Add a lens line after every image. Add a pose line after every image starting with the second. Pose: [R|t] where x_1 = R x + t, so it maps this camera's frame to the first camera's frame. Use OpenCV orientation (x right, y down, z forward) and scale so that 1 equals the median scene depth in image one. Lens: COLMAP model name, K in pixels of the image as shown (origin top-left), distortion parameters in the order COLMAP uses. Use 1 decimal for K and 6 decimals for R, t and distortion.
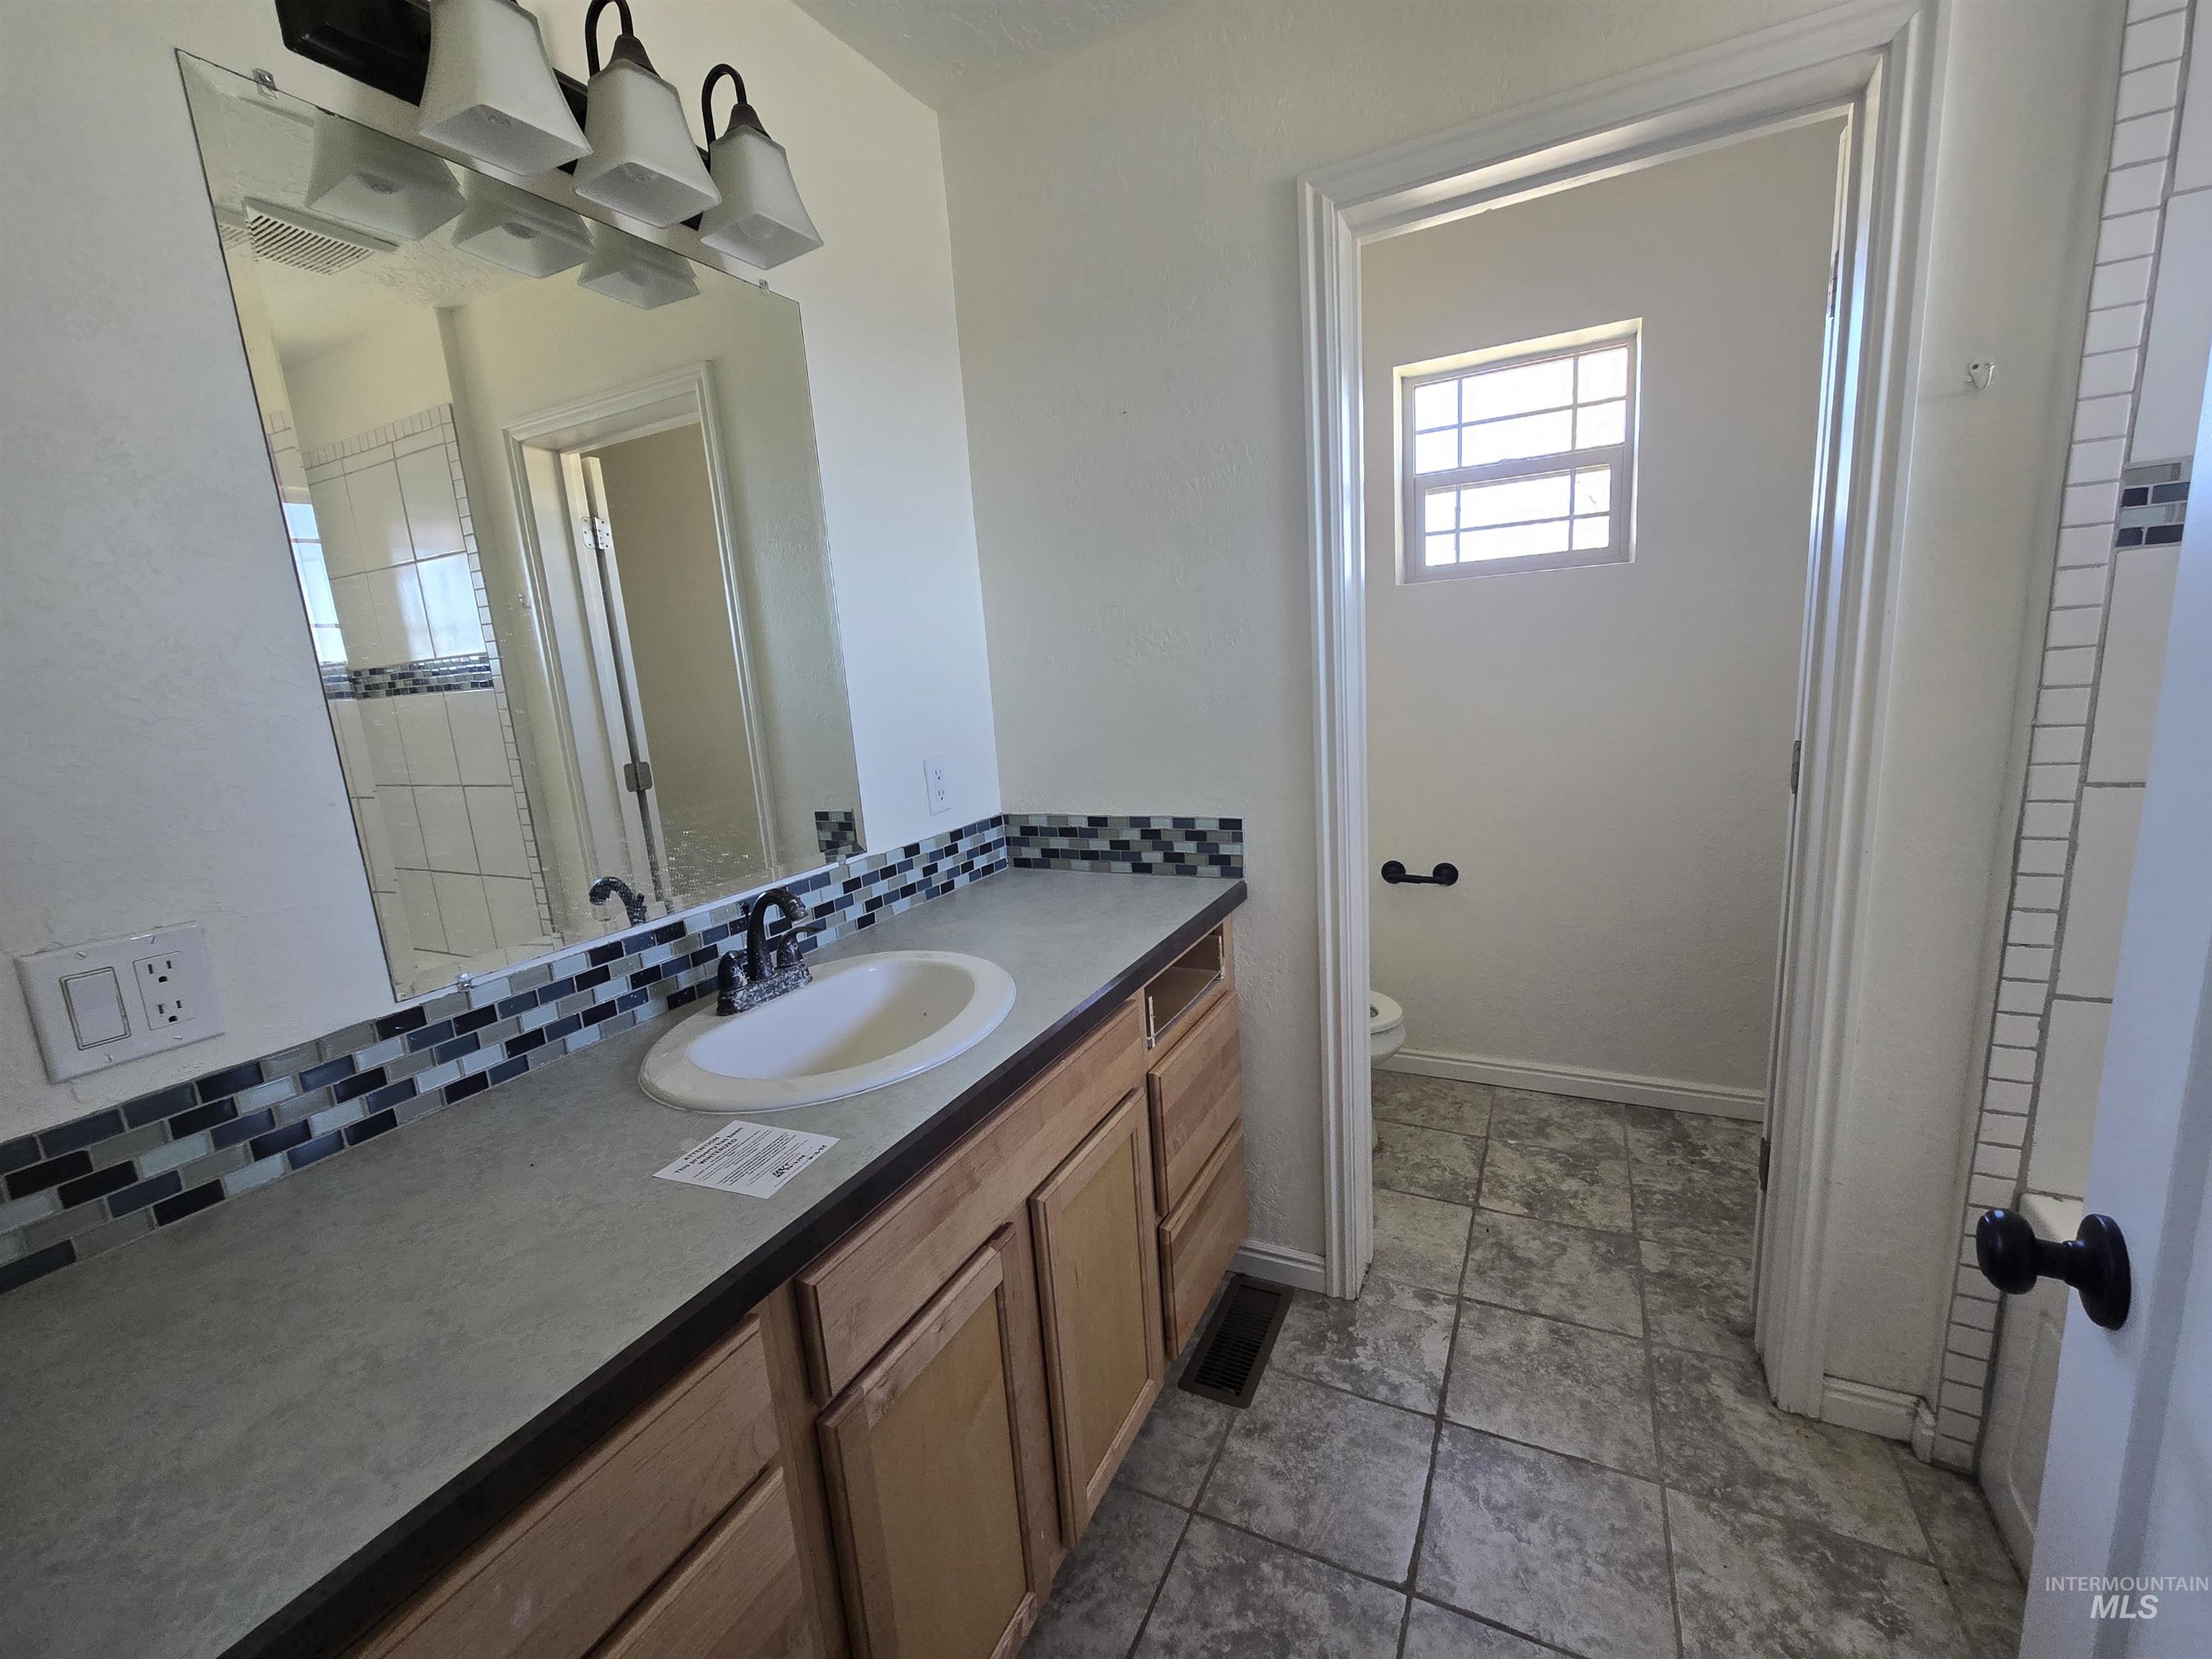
lens RADIAL K [[898.9, 0, 1103.9], [0, 898.9, 838.5], [0, 0, 1]] dist [-0.004188, 0.001564]
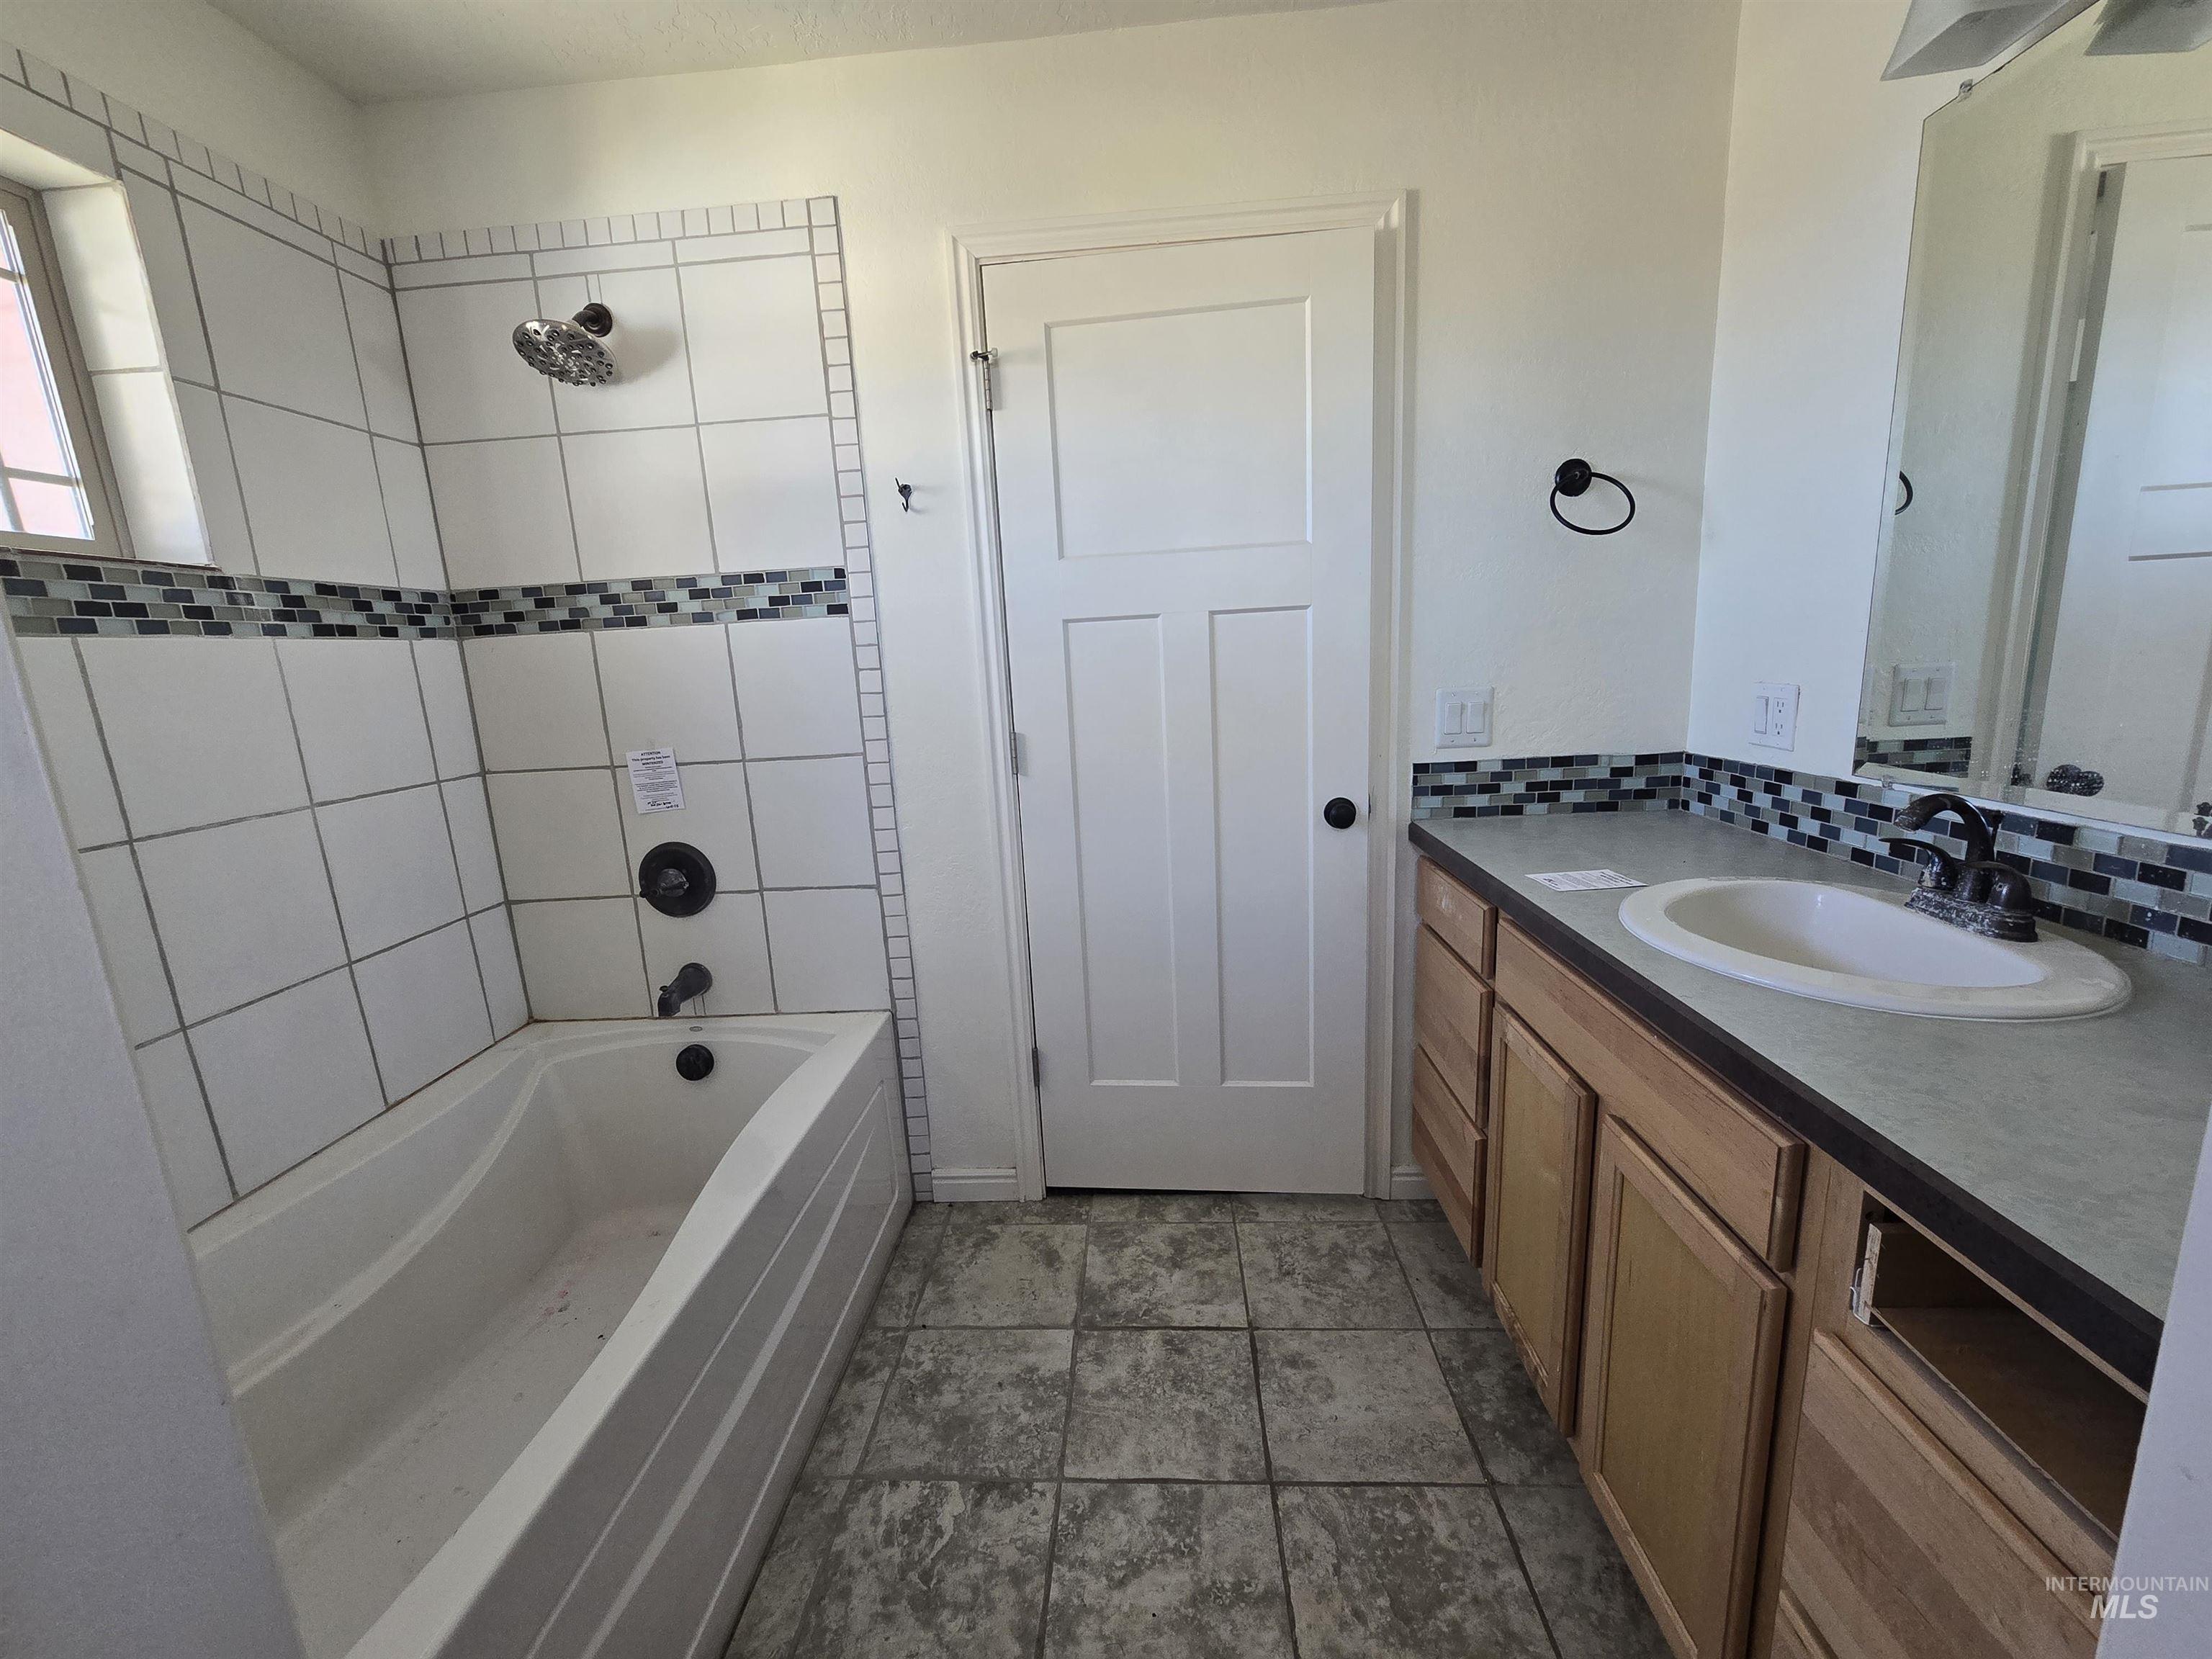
lens RADIAL K [[898.9, 0, 1097.4], [0, 898.9, 836.3], [0, 0, 1]] dist [-0.004188, 0.001564]
pose [[-0.907757, 0.198159, -0.369744, 0.868242], [0.036852, 0.915660, 0.400261, -0.349707], [0.417875, 0.349714, -0.838499, 1.737184]]
